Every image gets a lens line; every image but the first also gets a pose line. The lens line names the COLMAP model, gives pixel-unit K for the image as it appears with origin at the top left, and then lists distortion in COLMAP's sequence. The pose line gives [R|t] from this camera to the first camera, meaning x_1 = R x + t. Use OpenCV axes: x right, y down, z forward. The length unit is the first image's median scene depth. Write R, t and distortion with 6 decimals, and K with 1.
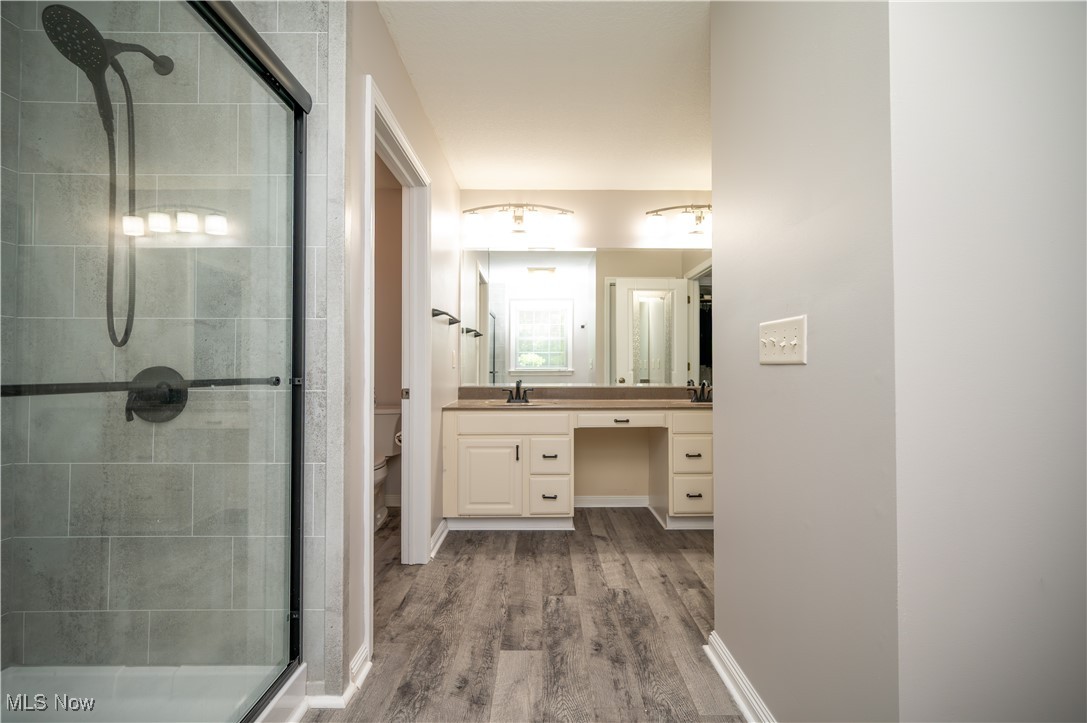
lens RADIAL K [[427.1, 0, 543.5], [0, 427.1, 361.5], [0, 0, 1]] dist [-0.001841, -0.000036]
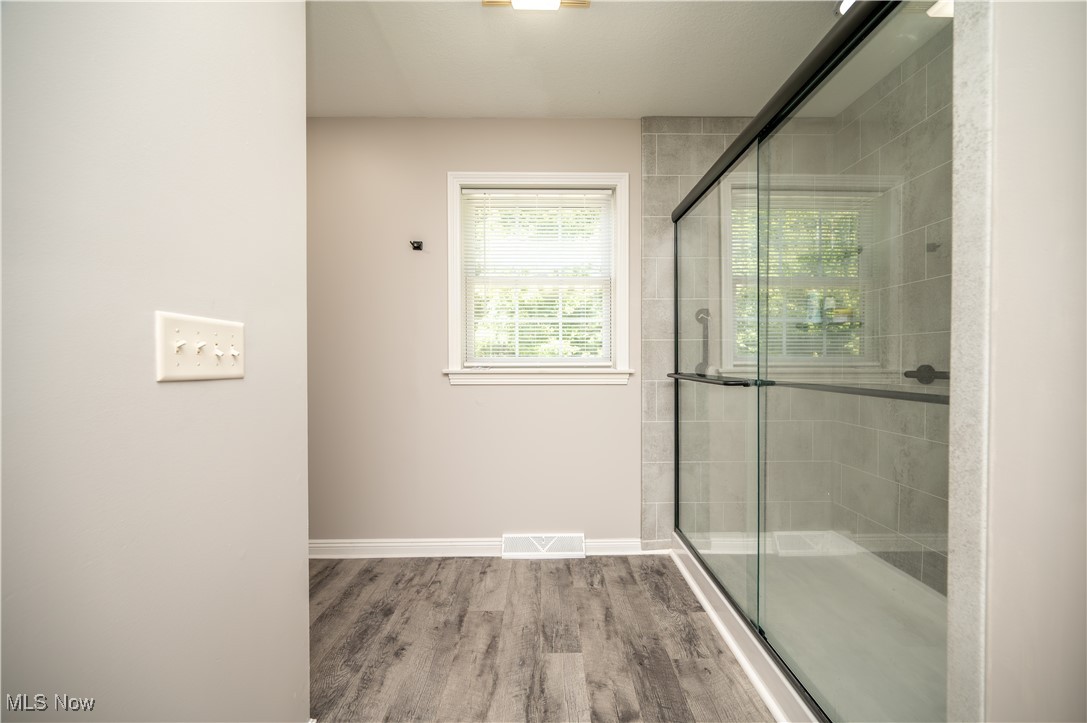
lens RADIAL K [[427.1, 0, 543.5], [0, 427.1, 361.5], [0, 0, 1]] dist [-0.001841, -0.000036]
pose [[-0.999952, 0.004137, -0.008829, 0.149152], [0.004141, 0.999991, -0.000438, -0.016002], [0.008827, -0.000475, -0.999961, 1.870347]]
